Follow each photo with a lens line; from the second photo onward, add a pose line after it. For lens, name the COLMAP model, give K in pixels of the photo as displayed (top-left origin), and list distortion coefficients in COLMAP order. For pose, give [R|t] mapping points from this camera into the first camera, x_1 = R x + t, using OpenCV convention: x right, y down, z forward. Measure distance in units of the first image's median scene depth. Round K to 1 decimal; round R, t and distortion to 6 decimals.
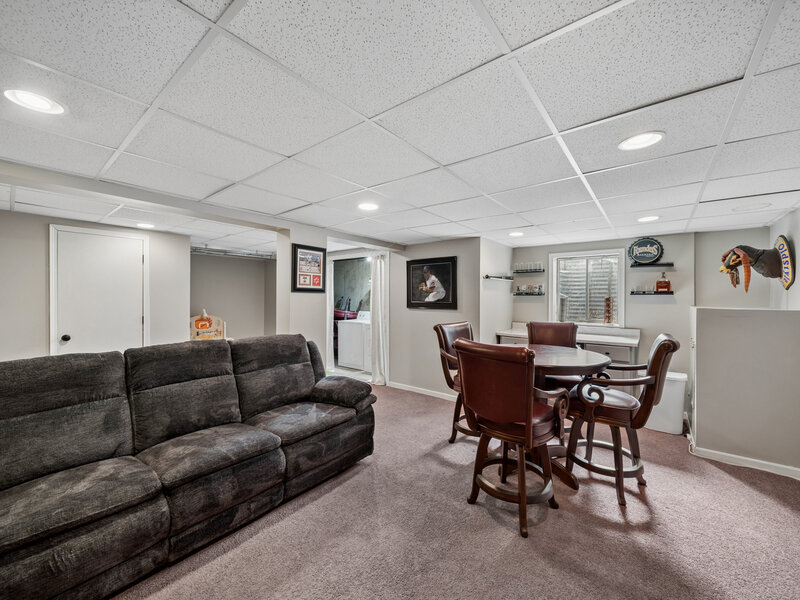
lens RADIAL K [[319.8, 0, 400.5], [0, 319.8, 298.2], [0, 0, 1]] dist [-0.003962, 0.000116]
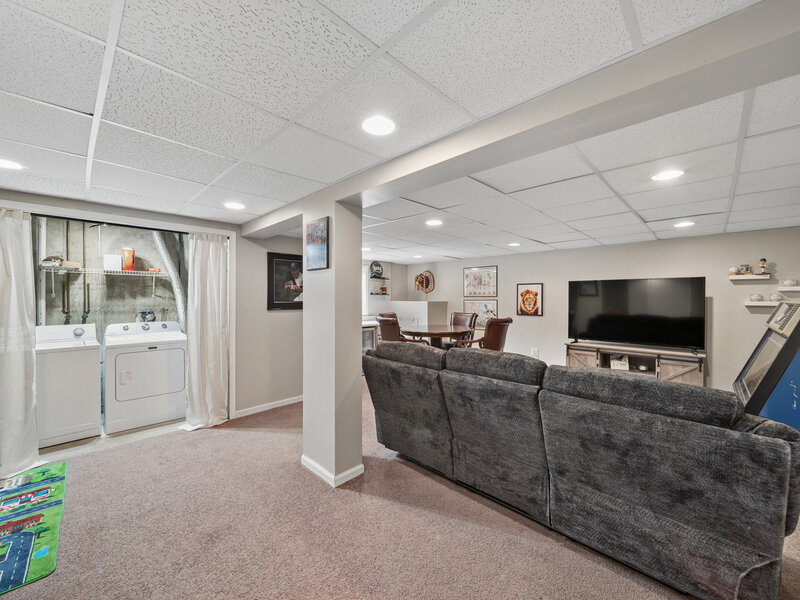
lens RADIAL K [[319.8, 0, 401.1], [0, 319.8, 299.3], [0, 0, 1]] dist [-0.003962, 0.000116]
pose [[0.089226, -0.014071, 0.995912, -0.853286], [0.000697, 0.999901, 0.014064, -0.009128], [-0.996011, -0.000561, 0.089227, 0.654533]]
